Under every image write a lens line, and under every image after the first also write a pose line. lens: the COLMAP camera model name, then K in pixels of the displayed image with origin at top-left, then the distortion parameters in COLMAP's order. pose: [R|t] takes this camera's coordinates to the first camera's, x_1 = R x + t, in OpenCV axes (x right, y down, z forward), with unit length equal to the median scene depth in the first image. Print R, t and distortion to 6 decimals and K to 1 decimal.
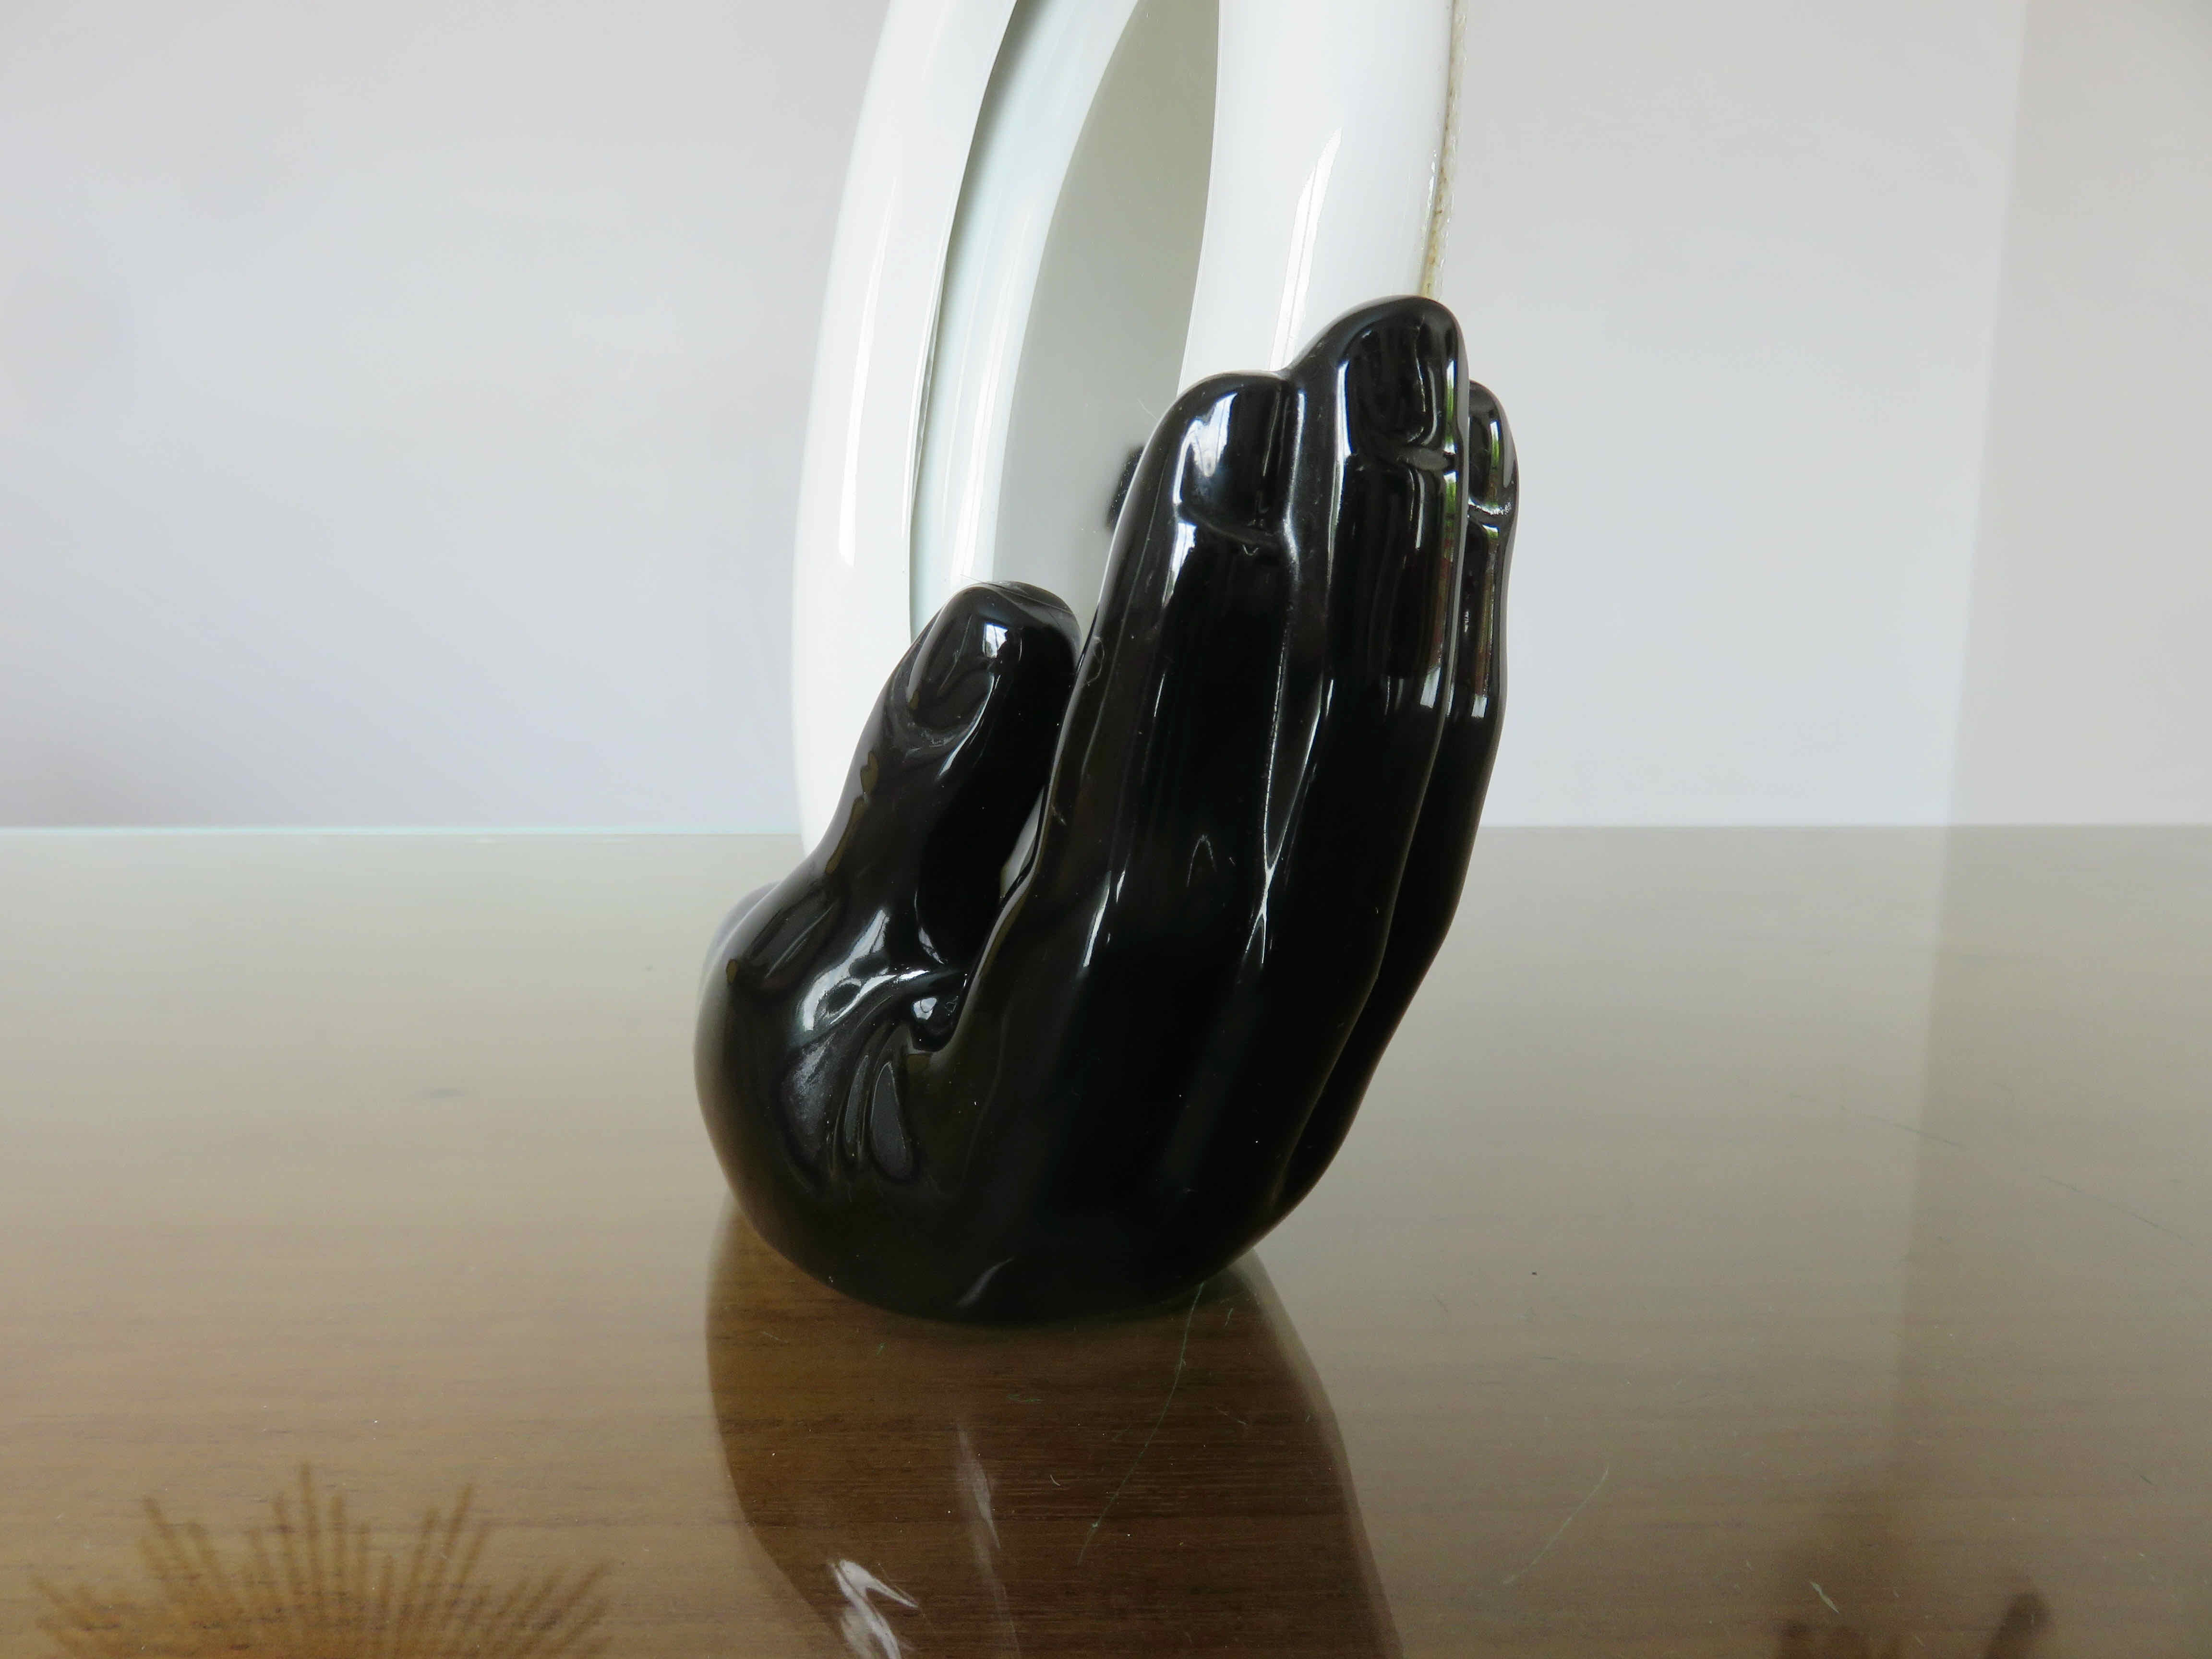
lens RADIAL K [[1631.3, 0, 1111.7], [0, 1631.3, 822.9], [0, 0, 1]] dist [0.003802, 0.003266]
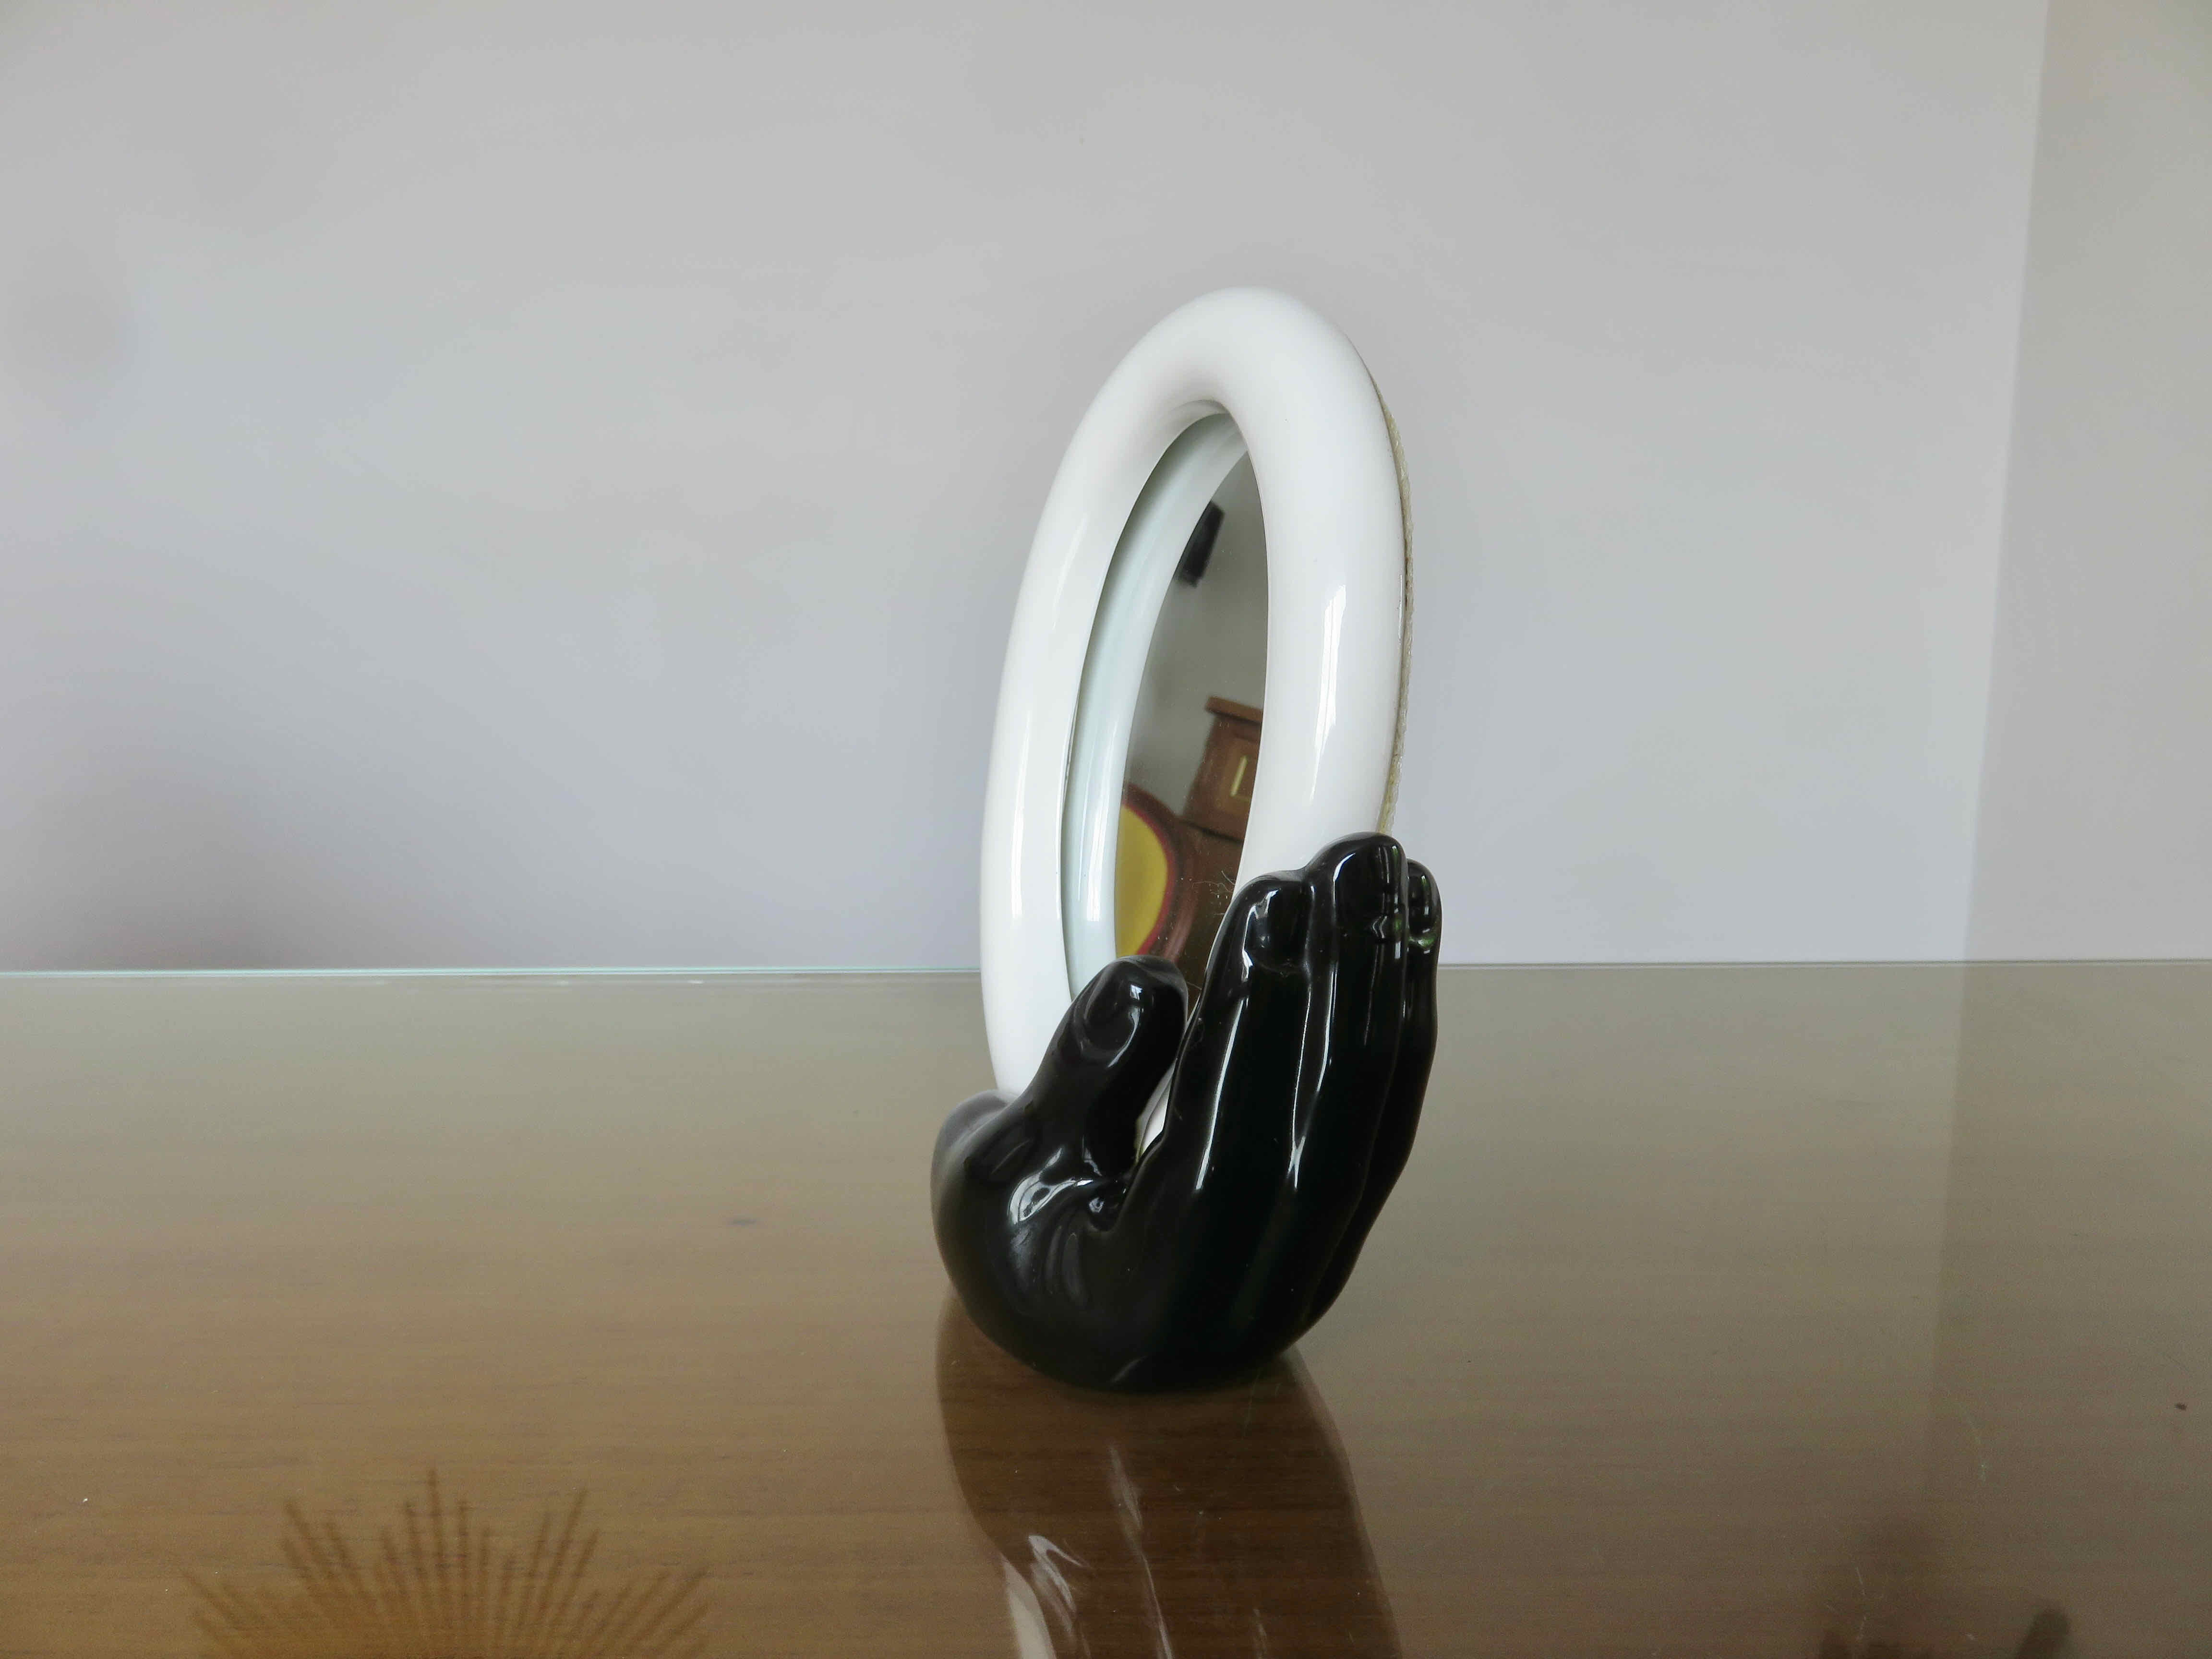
lens RADIAL K [[1631.3, 0, 1099.5], [0, 1631.3, 835.6], [0, 0, 1]] dist [0.003802, 0.003266]
pose [[0.998905, -0.004009, -0.046610, -0.027772], [0.003934, 0.999991, -0.001687, -0.252081], [0.046616, 0.001502, 0.998912, -0.644410]]
